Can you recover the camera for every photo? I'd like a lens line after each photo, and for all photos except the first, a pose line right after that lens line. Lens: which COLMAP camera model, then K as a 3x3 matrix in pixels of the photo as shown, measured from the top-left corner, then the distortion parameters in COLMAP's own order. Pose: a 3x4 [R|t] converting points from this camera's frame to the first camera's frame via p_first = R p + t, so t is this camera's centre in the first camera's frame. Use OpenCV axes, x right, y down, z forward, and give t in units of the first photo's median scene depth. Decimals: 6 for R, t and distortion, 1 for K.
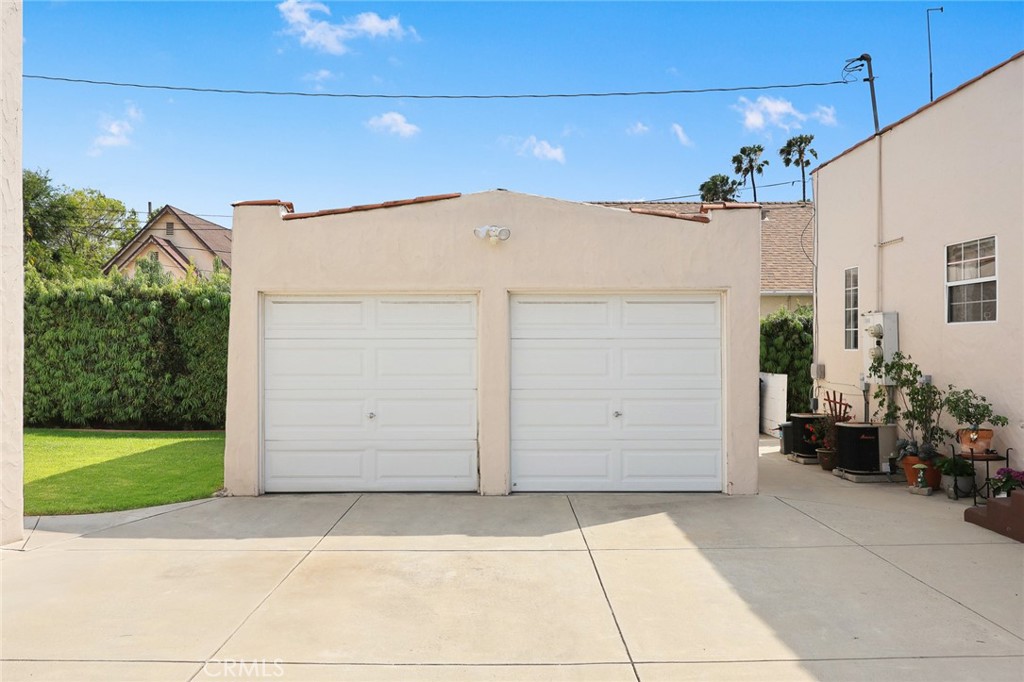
lens RADIAL K [[748.6, 0, 512.0], [0, 748.6, 341.0], [0, 0, 1]] dist [-0.003693, 0.000003]
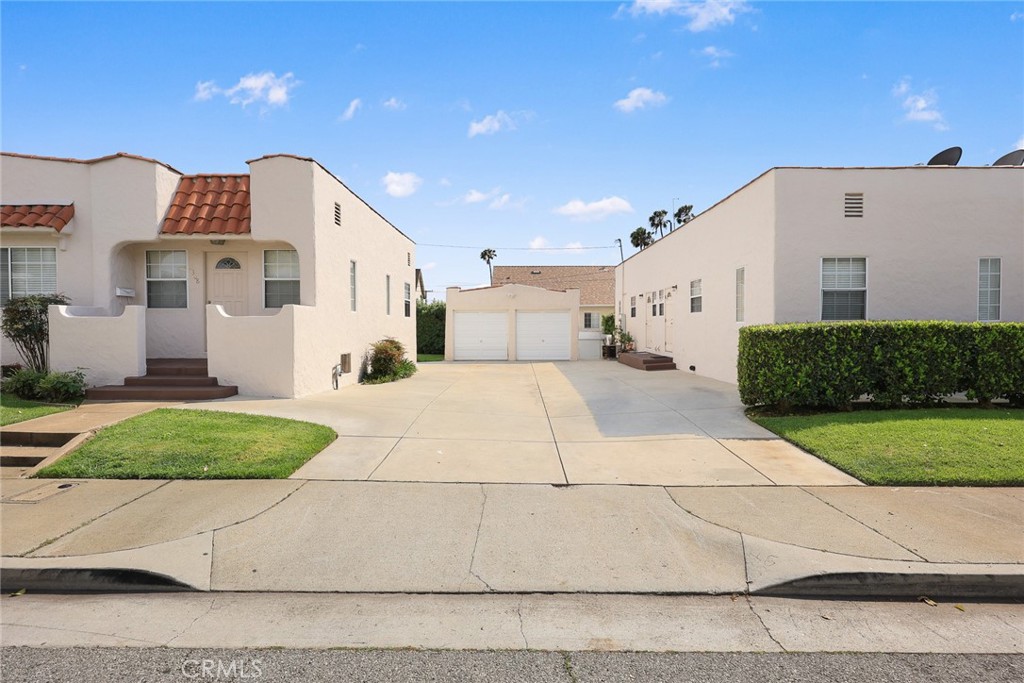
lens RADIAL K [[500.8, 0, 500.3], [0, 500.8, 342.3], [0, 0, 1]] dist [0.001826, -0.000021]
pose [[0.999147, -0.000119, -0.041283, 0.018183], [0.001441, 0.999487, 0.032004, 0.015812], [0.041258, -0.032036, 0.998635, -1.238889]]
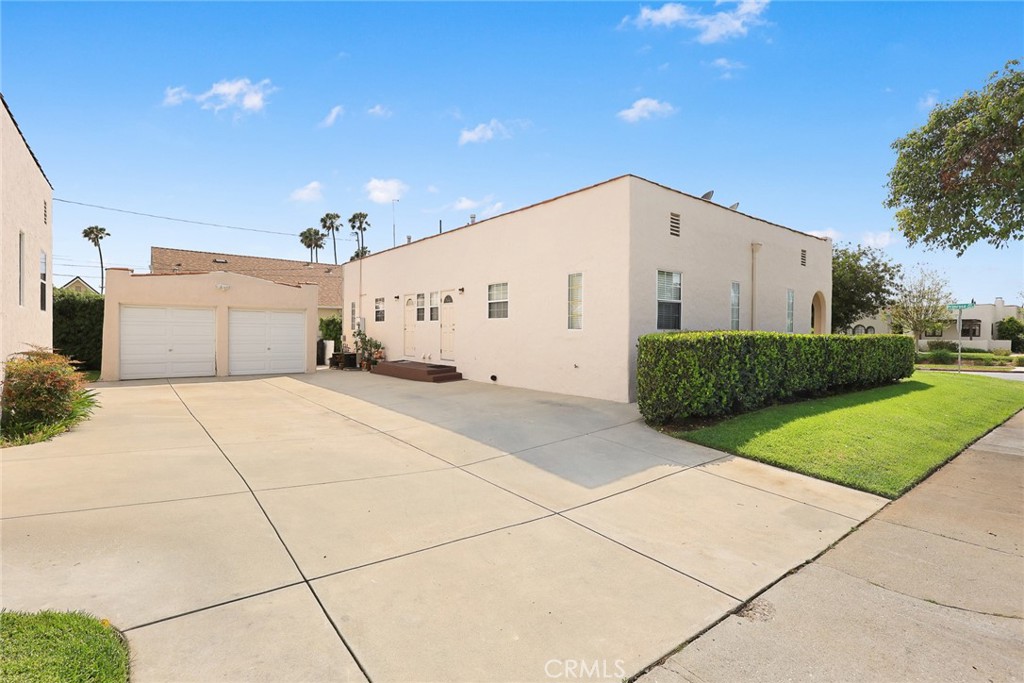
lens RADIAL K [[488.8, 0, 512.0], [0, 488.8, 341.5], [0, 0, 1]] dist [-0.001375, -0.000014]
pose [[0.792549, -0.000461, 0.609809, -0.215699], [-0.012532, 0.999776, 0.017044, 0.016462], [-0.609680, -0.021150, 0.792365, -0.886360]]
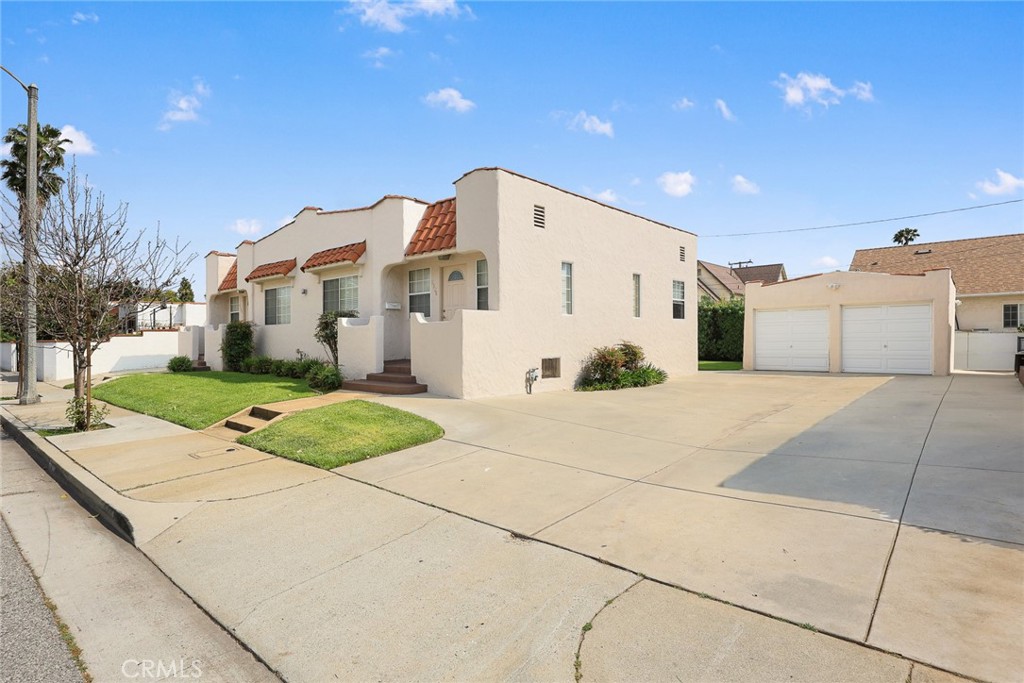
lens RADIAL K [[514.4, 0, 524.1], [0, 514.4, 342.0], [0, 0, 1]] dist [-0.004416, 0.000925]
pose [[0.746885, -0.004432, -0.664938, 0.308886], [0.016862, 0.999782, 0.012276, 0.026148], [0.664739, -0.020381, 0.746797, -1.023111]]
